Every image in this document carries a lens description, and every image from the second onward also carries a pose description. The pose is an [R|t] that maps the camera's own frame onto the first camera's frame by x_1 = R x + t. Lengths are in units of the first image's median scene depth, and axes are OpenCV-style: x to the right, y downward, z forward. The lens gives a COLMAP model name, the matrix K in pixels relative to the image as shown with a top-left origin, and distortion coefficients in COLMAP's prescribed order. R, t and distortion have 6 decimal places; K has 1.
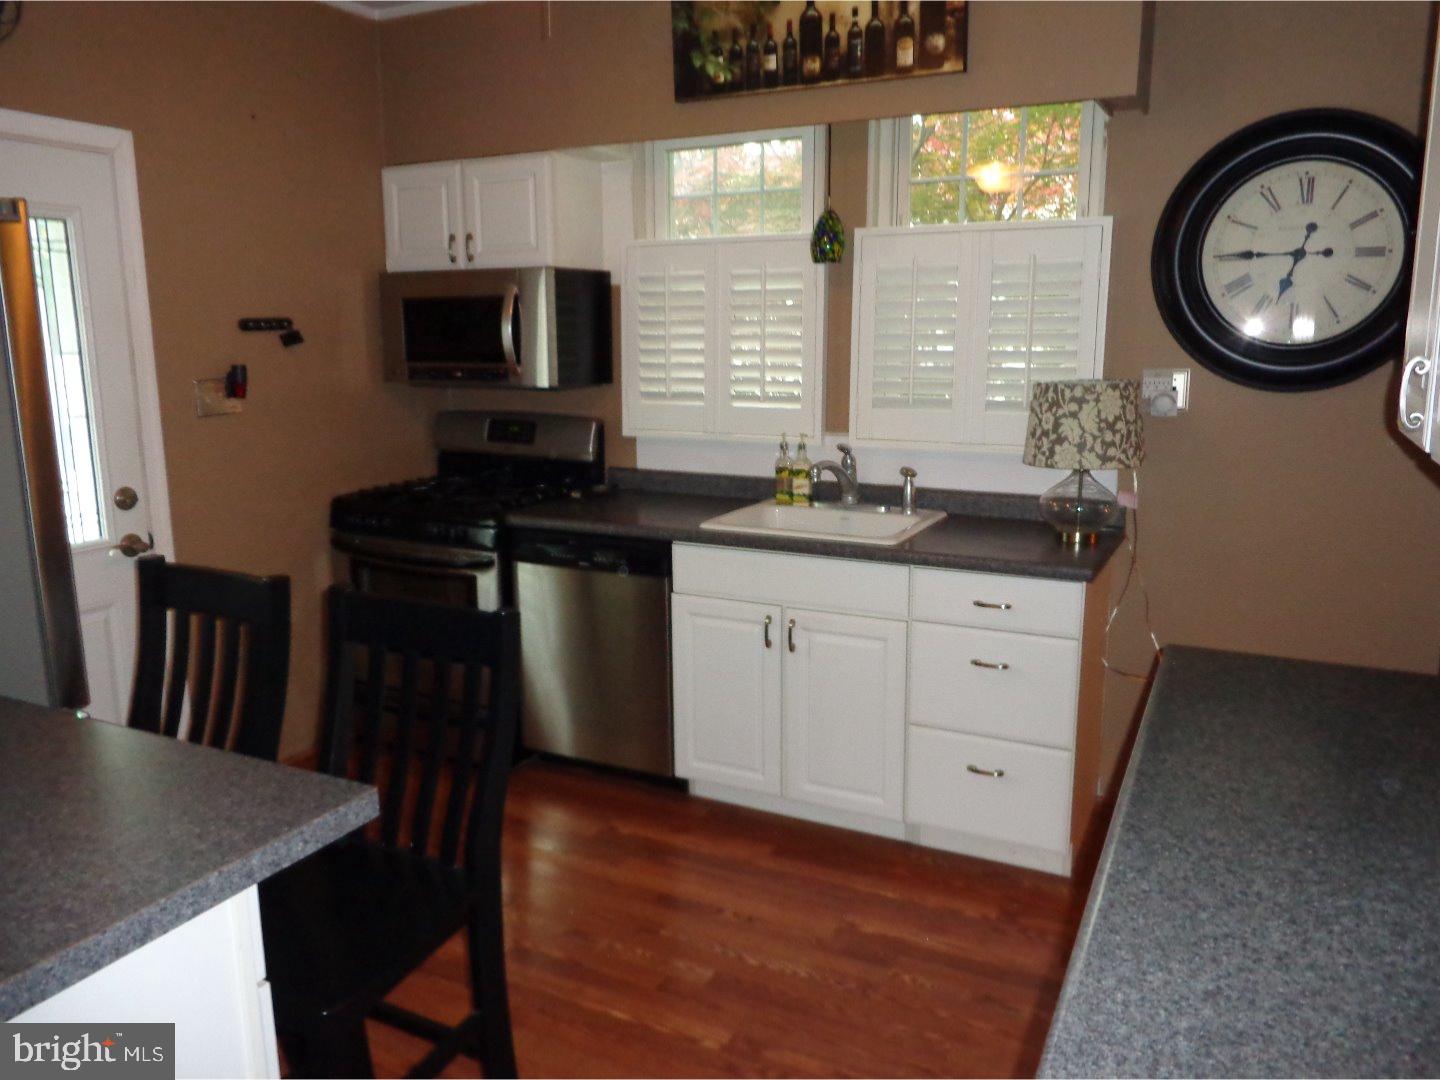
lens RADIAL K [[1048.2, 0, 721.8], [0, 1048.2, 540.7], [0, 0, 1]] dist [-0.031476, 0.005097]
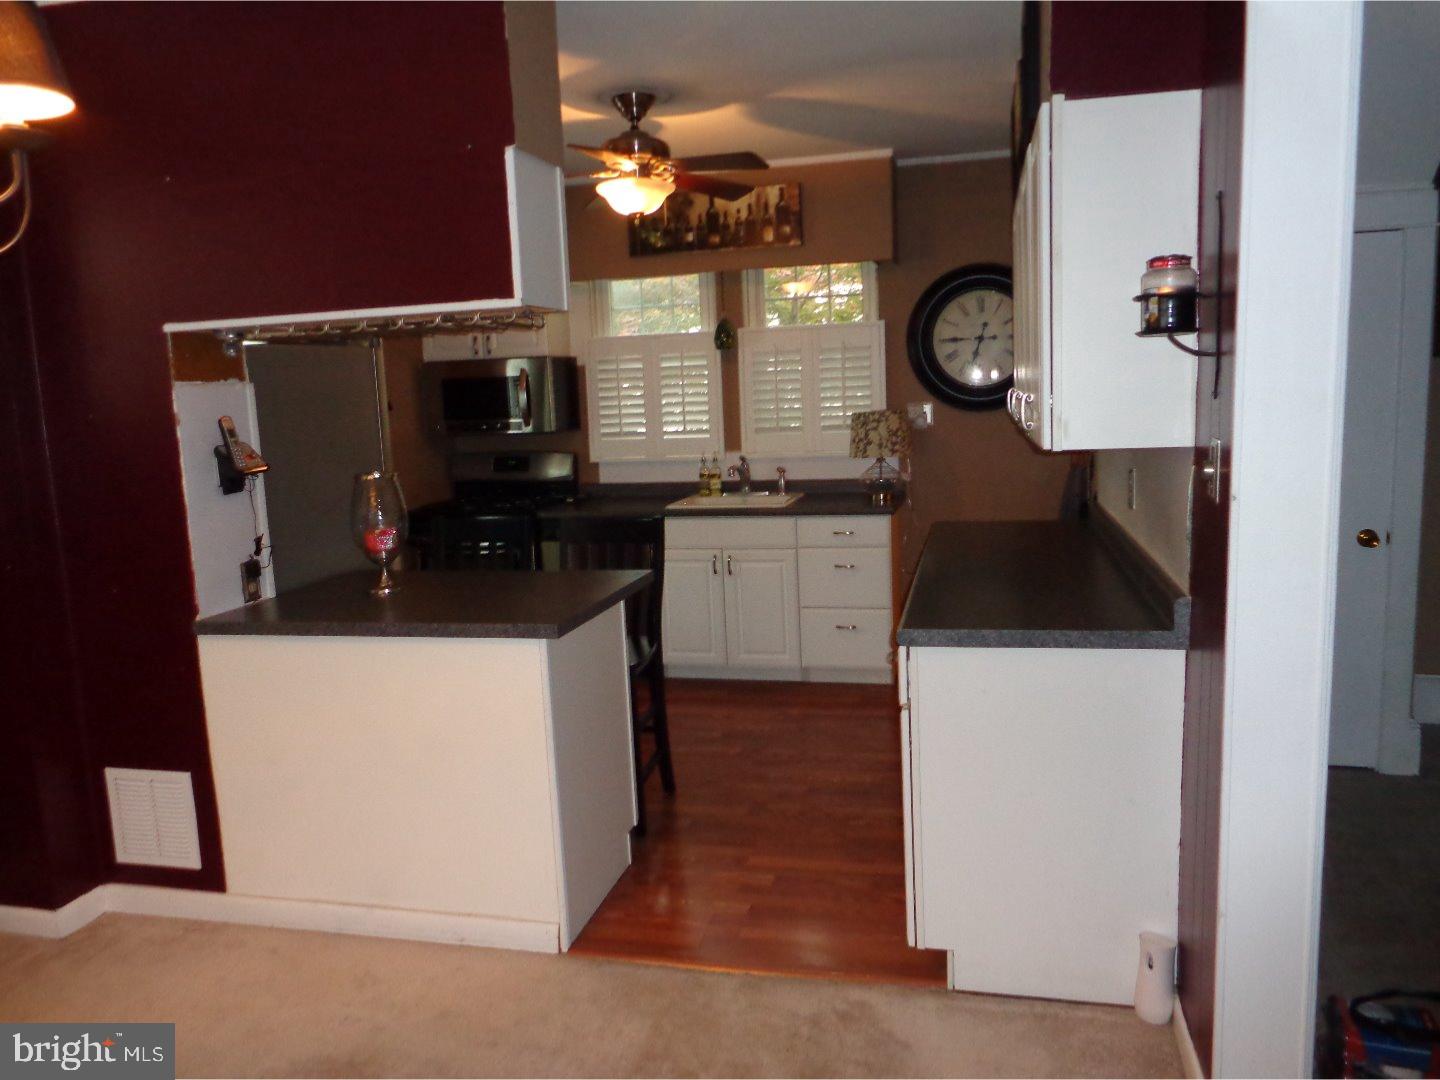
lens RADIAL K [[1048.2, 0, 728.0], [0, 1048.2, 534.2], [0, 0, 1]] dist [-0.031476, 0.005097]
pose [[0.973436, -0.068084, 0.218604, -0.304717], [0.081585, 0.995239, -0.053331, 0.130354], [-0.213932, 0.069749, 0.974355, -0.672453]]
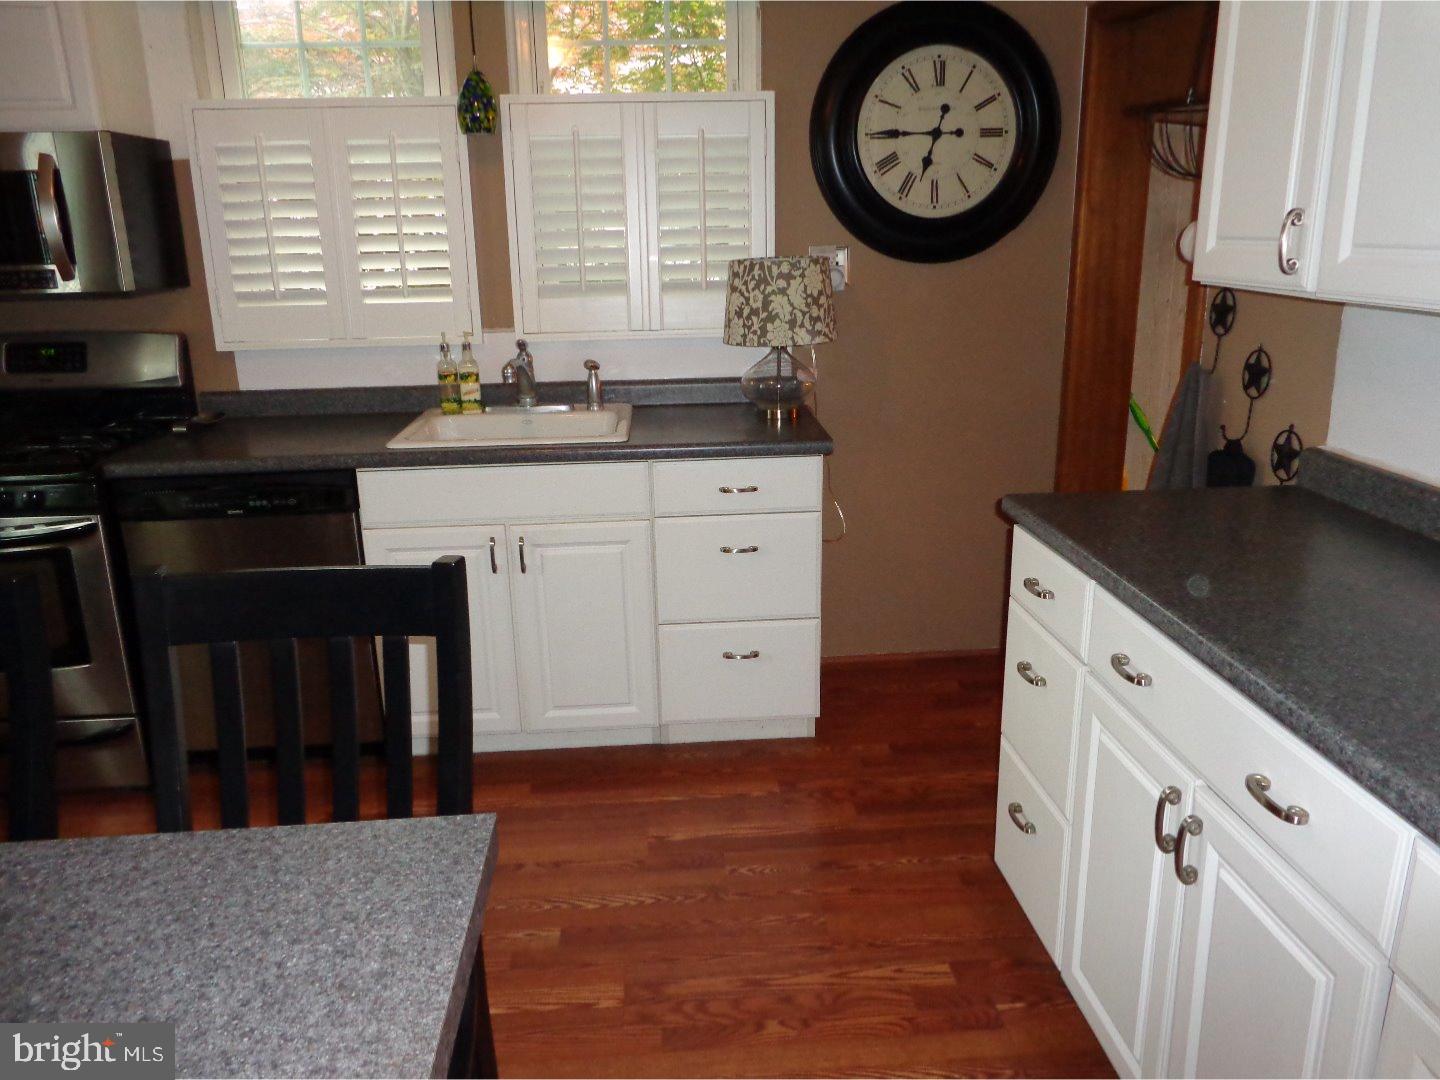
lens RADIAL K [[1048.2, 0, 719.6], [0, 1048.2, 548.1], [0, 0, 1]] dist [-0.031476, 0.005097]
pose [[0.857326, -0.160285, 0.489183, -0.225506], [0.112655, 0.985673, 0.125529, -0.009191], [-0.502295, -0.052510, 0.863101, 0.134255]]
